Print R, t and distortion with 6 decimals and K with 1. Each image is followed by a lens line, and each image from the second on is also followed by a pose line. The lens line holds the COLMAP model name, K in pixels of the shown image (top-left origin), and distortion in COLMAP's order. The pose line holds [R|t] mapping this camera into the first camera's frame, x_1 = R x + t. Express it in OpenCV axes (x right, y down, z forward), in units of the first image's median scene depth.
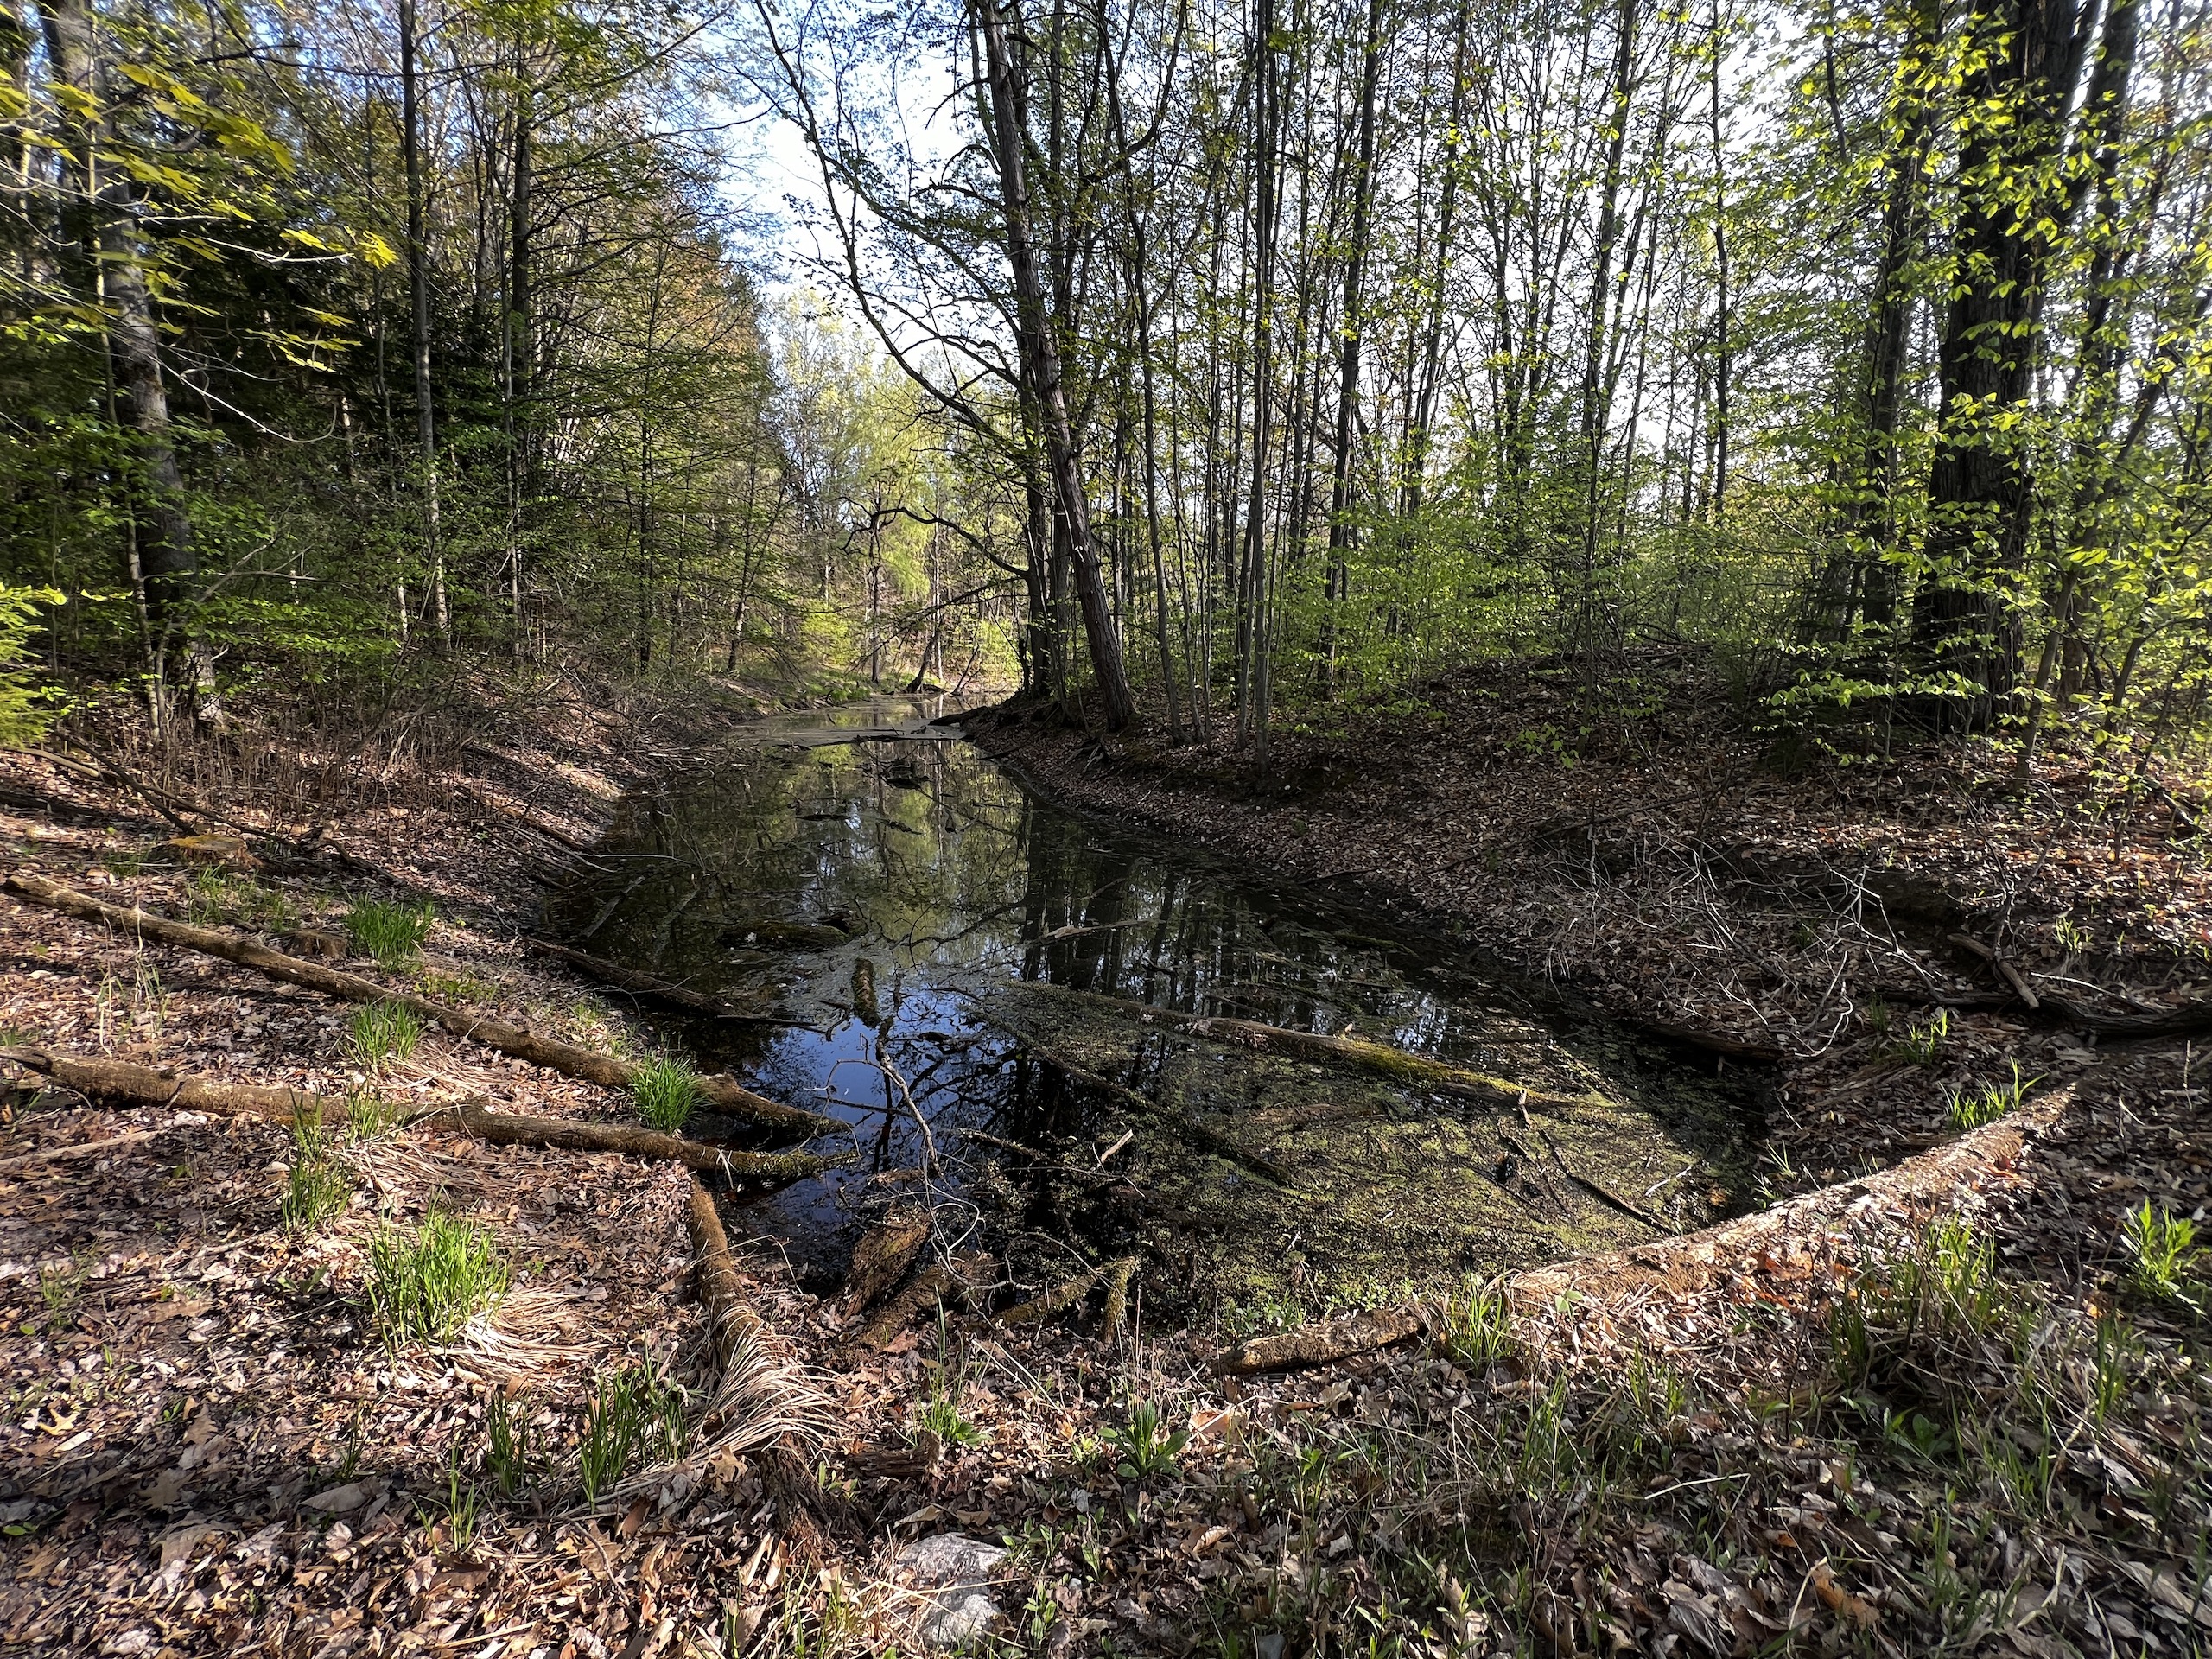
lens RADIAL K [[893.4, 0, 1105.8], [0, 893.4, 828.9], [0, 0, 1]] dist [0.001535, 0.000392]
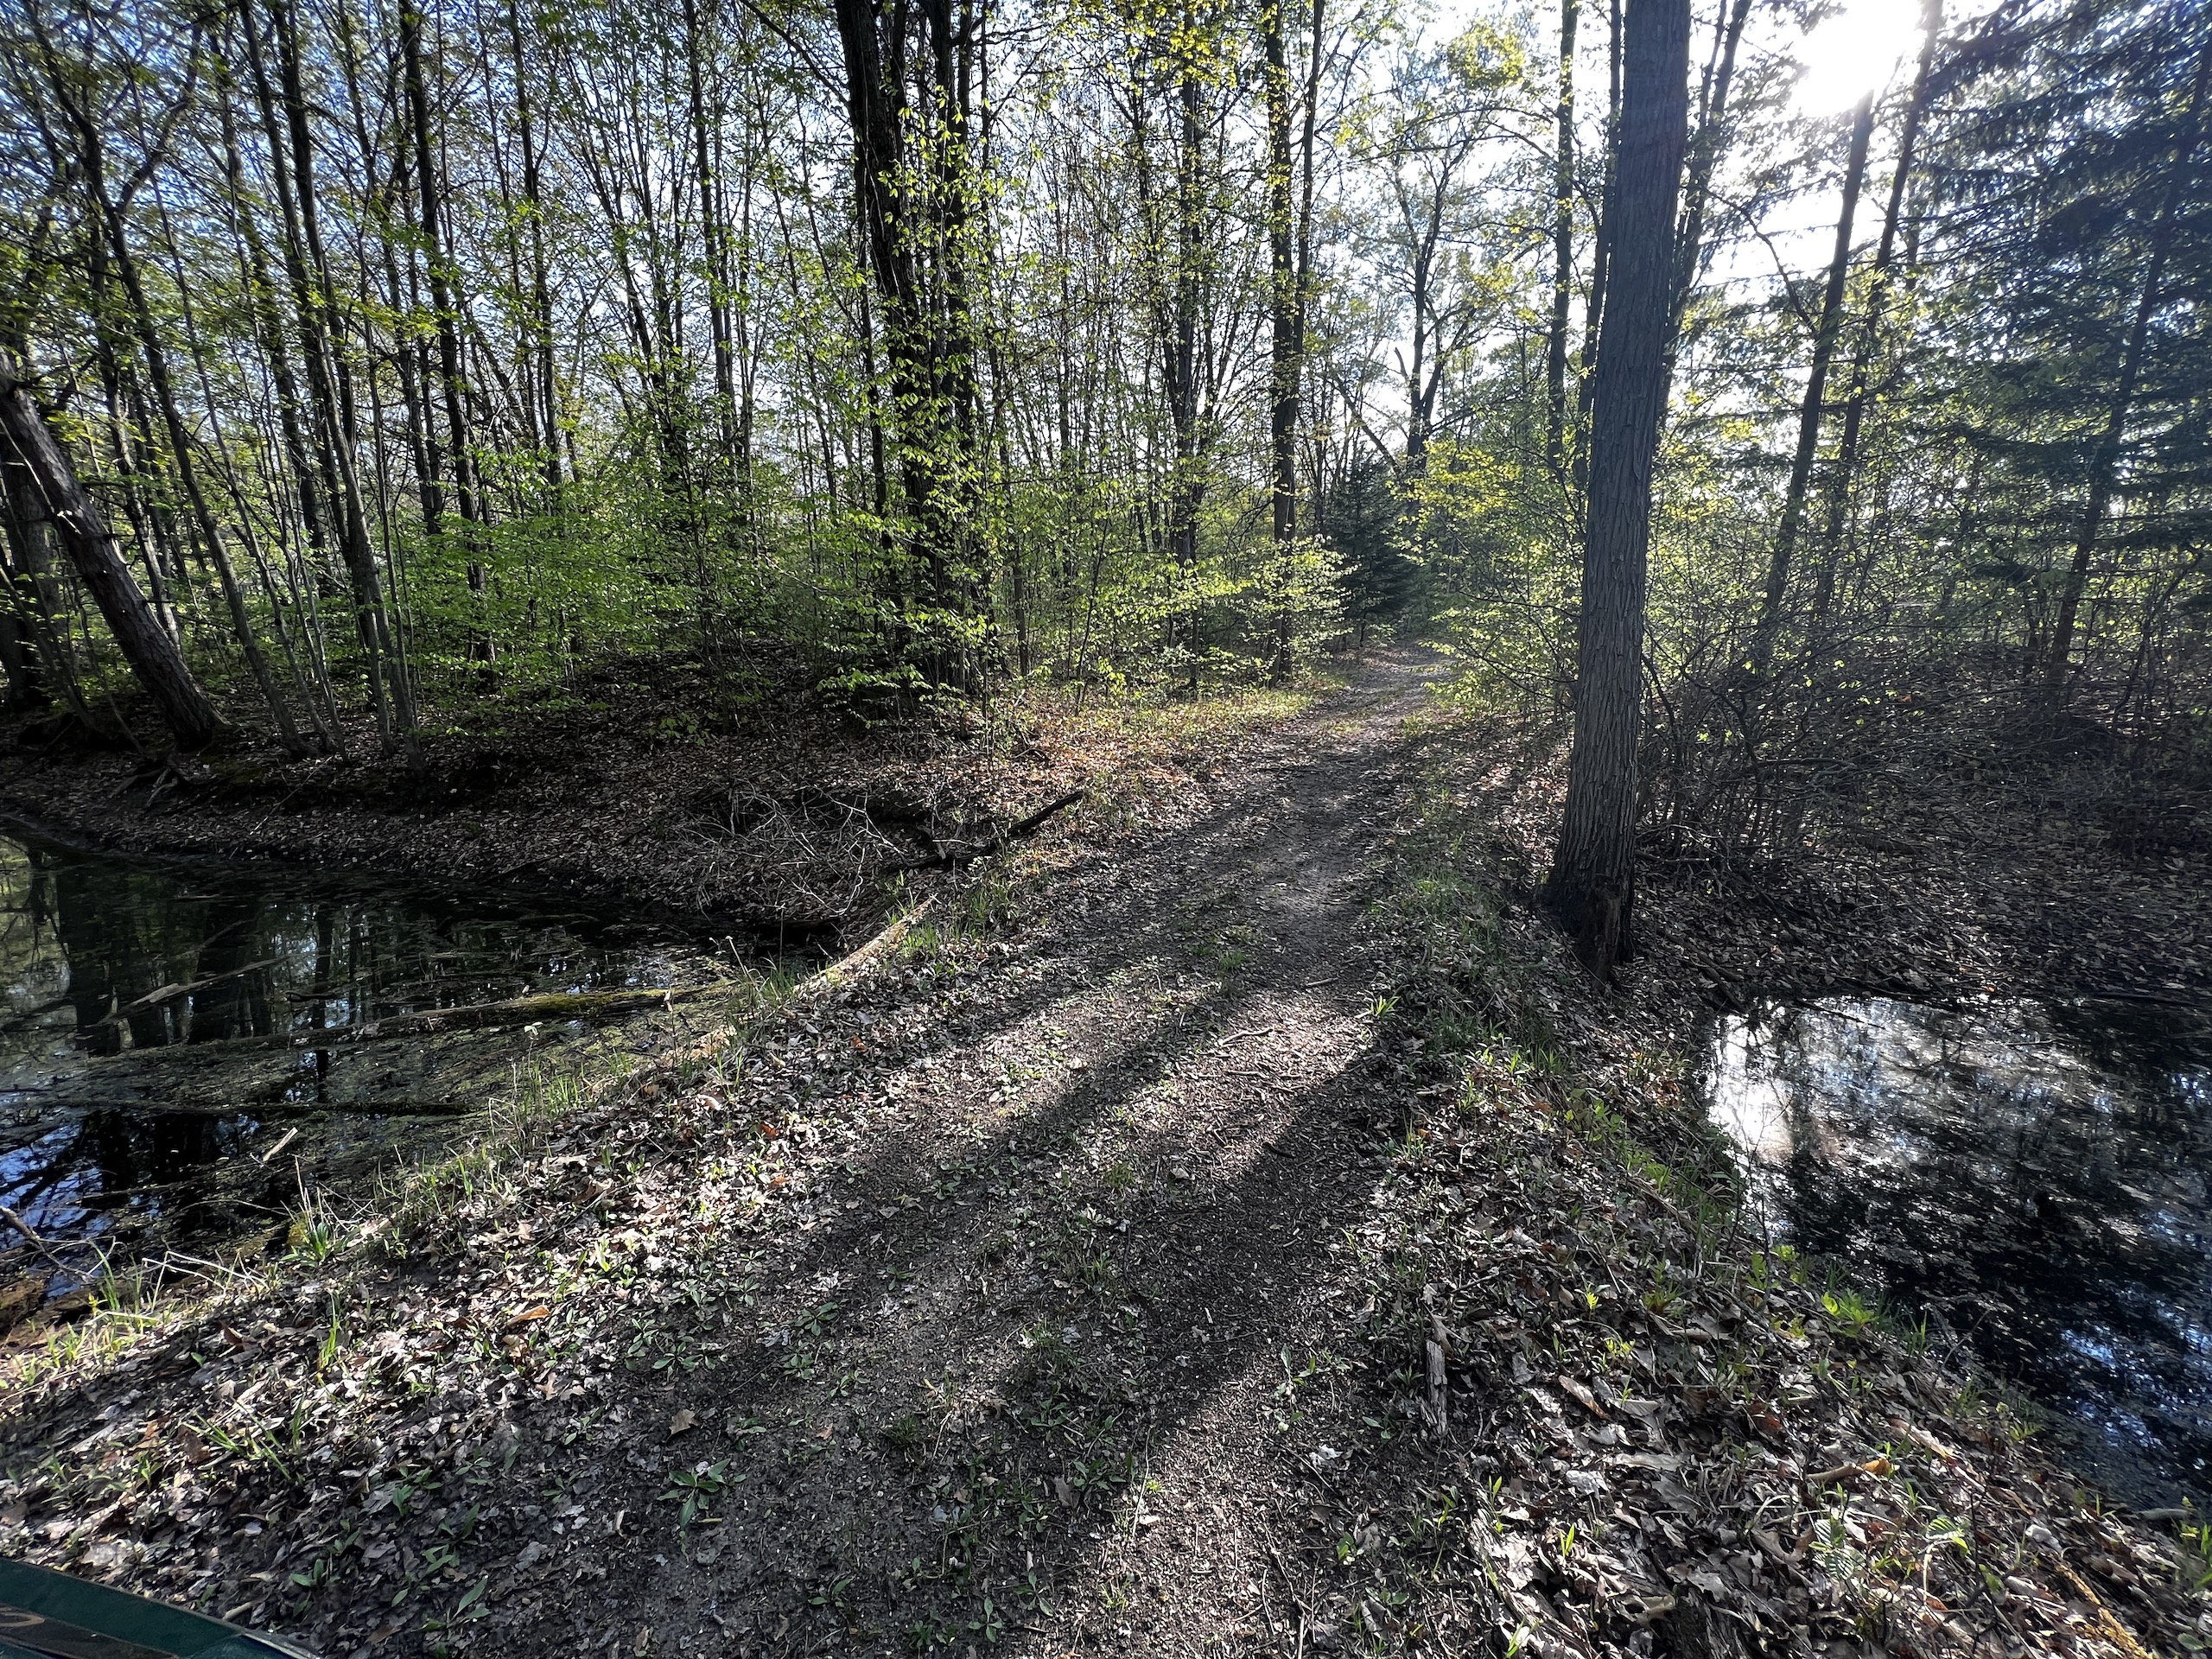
lens RADIAL K [[893.4, 0, 1101.9], [0, 893.4, 826.9], [0, 0, 1]] dist [0.001535, 0.000392]
pose [[0.693430, -0.171175, 0.699896, 0.004661], [0.147721, 0.984511, 0.094428, 0.006188], [-0.705219, 0.037909, 0.707976, -0.241008]]
